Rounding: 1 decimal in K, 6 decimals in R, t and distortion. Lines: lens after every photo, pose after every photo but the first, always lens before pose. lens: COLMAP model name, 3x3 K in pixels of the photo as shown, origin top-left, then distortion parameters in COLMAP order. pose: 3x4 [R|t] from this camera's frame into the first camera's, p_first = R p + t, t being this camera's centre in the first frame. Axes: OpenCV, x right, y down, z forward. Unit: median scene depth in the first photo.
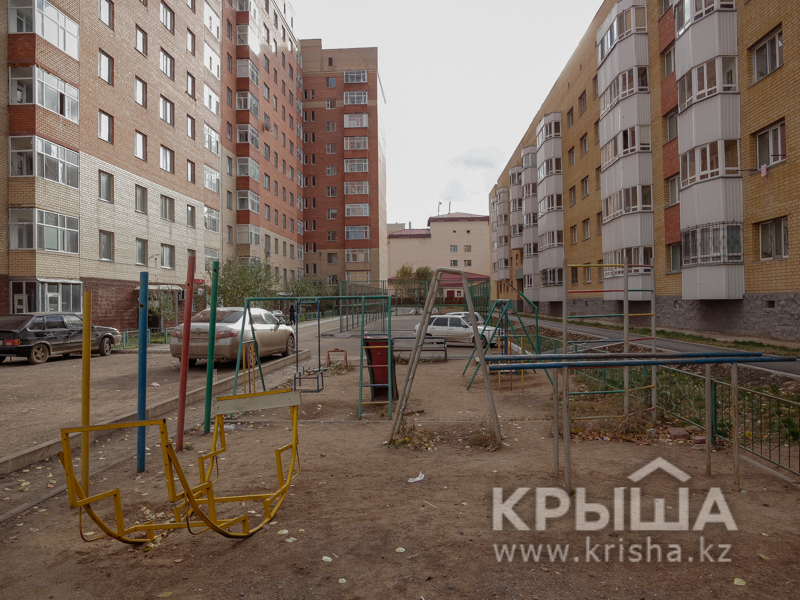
lens RADIAL K [[599.2, 0, 402.7], [0, 599.2, 298.1], [0, 0, 1]] dist [-0.060964, 0.029121]
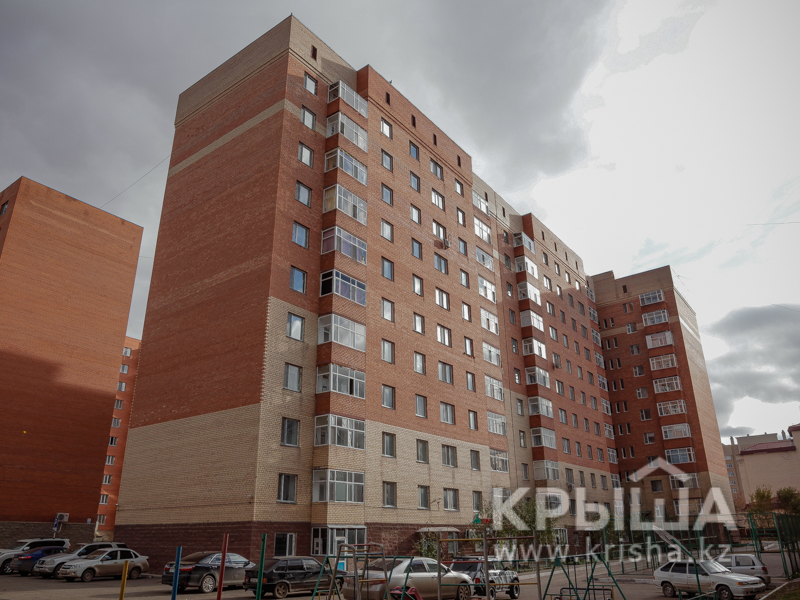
lens RADIAL K [[599.2, 0, 398.6], [0, 599.2, 303.3], [0, 0, 1]] dist [-0.060964, 0.029121]
pose [[0.815285, -0.212733, -0.538568, 0.187238], [0.008039, 0.934141, -0.356814, -0.013765], [0.579004, 0.286576, 0.763301, -0.022257]]
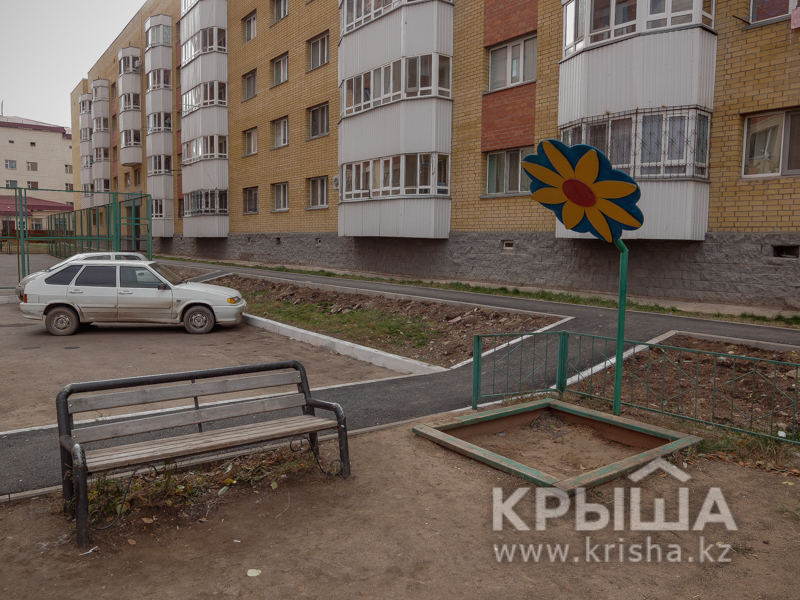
lens RADIAL K [[599.2, 0, 403.7], [0, 599.2, 297.9], [0, 0, 1]] dist [-0.060964, 0.029121]
pose [[0.771722, -0.036385, 0.634919, -0.024205], [-0.028730, 0.995348, 0.091960, 0.006591], [-0.635311, -0.089209, 0.767086, 0.357295]]
